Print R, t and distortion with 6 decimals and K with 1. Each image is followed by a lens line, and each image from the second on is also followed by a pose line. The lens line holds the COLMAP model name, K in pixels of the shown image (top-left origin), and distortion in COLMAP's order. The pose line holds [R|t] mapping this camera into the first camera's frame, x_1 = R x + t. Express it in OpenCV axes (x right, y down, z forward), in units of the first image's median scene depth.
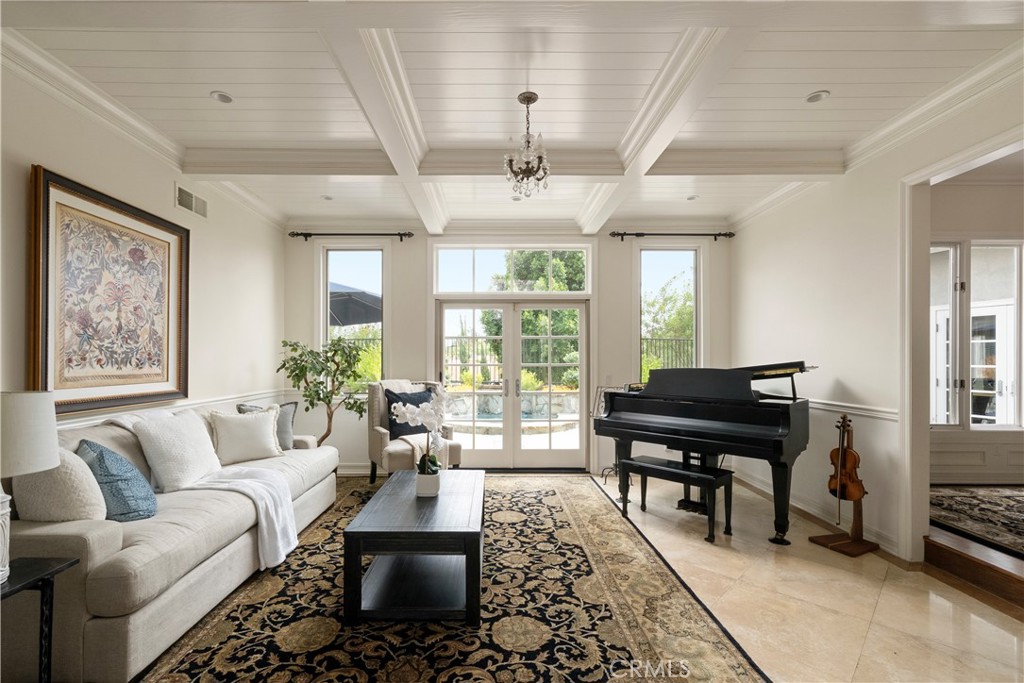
lens RADIAL K [[450.1, 0, 498.8], [0, 450.1, 354.7], [0, 0, 1]] dist [0.001136, 0.000327]
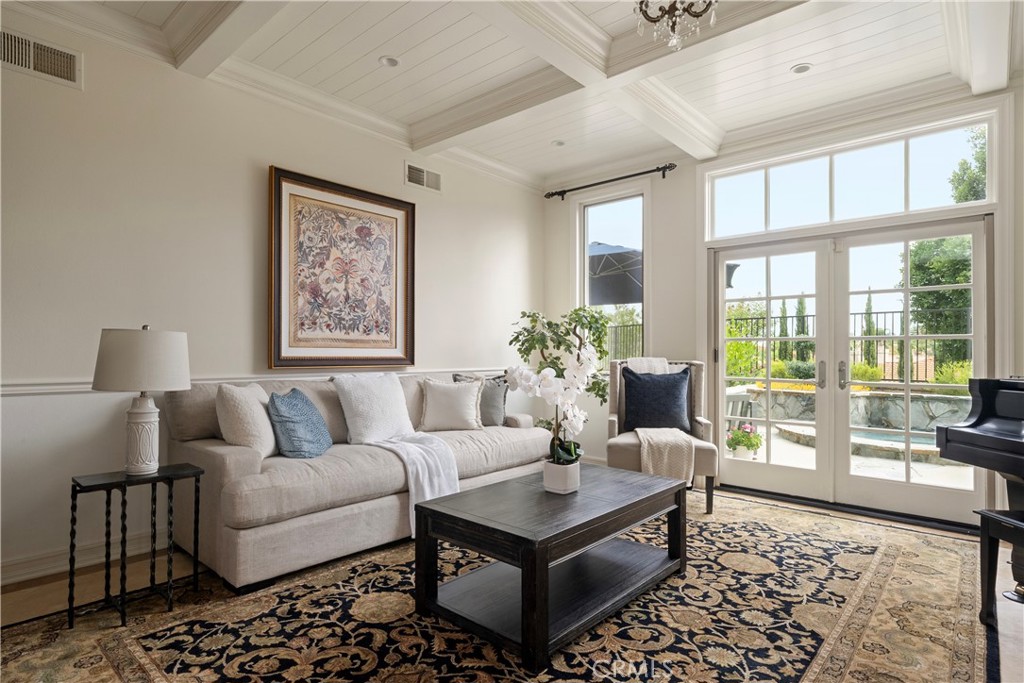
lens RADIAL K [[542.1, 0, 511.5], [0, 542.1, 348.3], [0, 0, 1]] dist [0.005186, -0.000214]
pose [[0.747624, 0.000966, -0.664121, 0.348629], [0.000666, 0.999997, 0.002205, 0.060761], [0.664122, -0.002091, 0.747622, 0.235077]]
